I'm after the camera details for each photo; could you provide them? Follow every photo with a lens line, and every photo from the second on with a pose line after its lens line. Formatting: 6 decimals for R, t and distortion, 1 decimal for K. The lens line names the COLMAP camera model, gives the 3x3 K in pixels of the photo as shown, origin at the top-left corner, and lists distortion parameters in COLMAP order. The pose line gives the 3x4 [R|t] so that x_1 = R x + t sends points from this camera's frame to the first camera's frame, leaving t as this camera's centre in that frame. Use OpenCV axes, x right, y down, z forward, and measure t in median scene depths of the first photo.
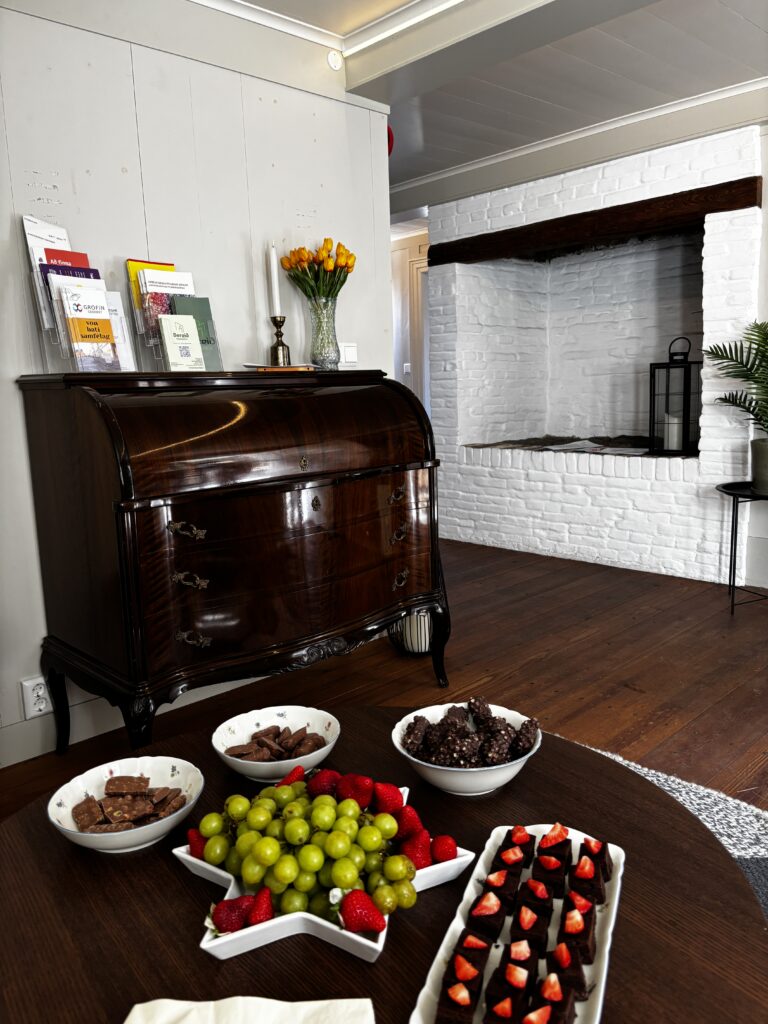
lens RADIAL K [[769.5, 0, 388.2], [0, 769.5, 512.0], [0, 0, 1]] dist [0.045970, -0.045584]
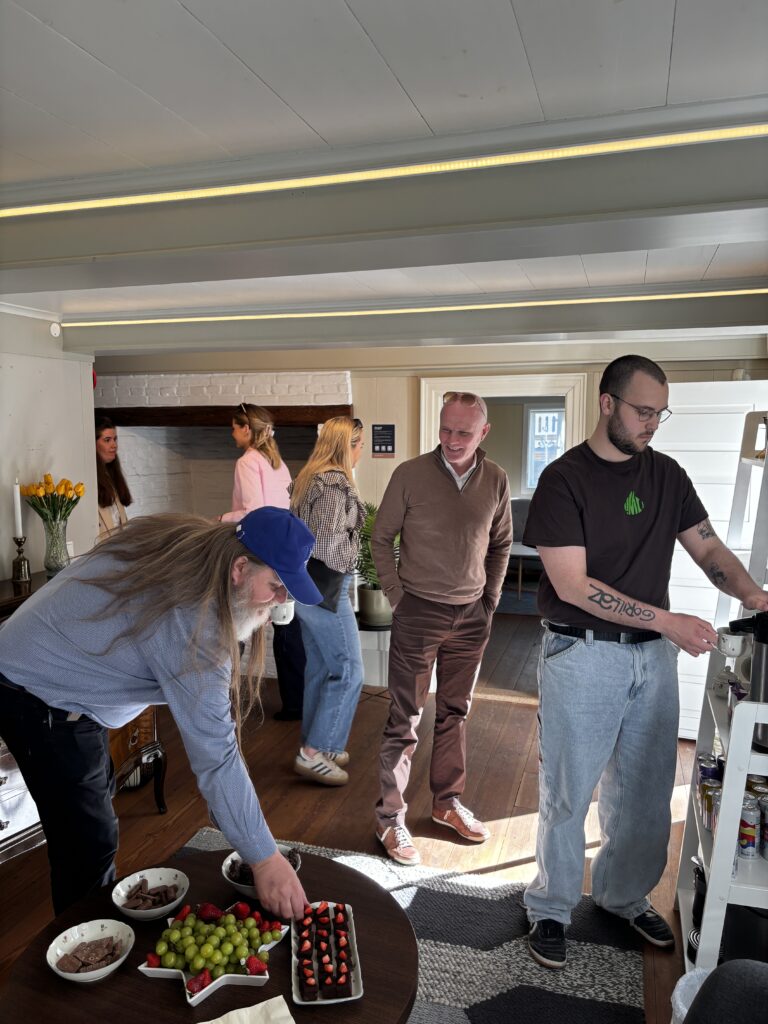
lens RADIAL K [[769.5, 0, 384.0], [0, 769.5, 517.1], [0, 0, 1]] dist [0.045970, -0.045584]
pose [[0.873432, -0.018016, 0.486612, -0.532591], [0.047361, 0.997721, -0.048070, -0.445270], [-0.484637, 0.065032, 0.872295, -0.836930]]
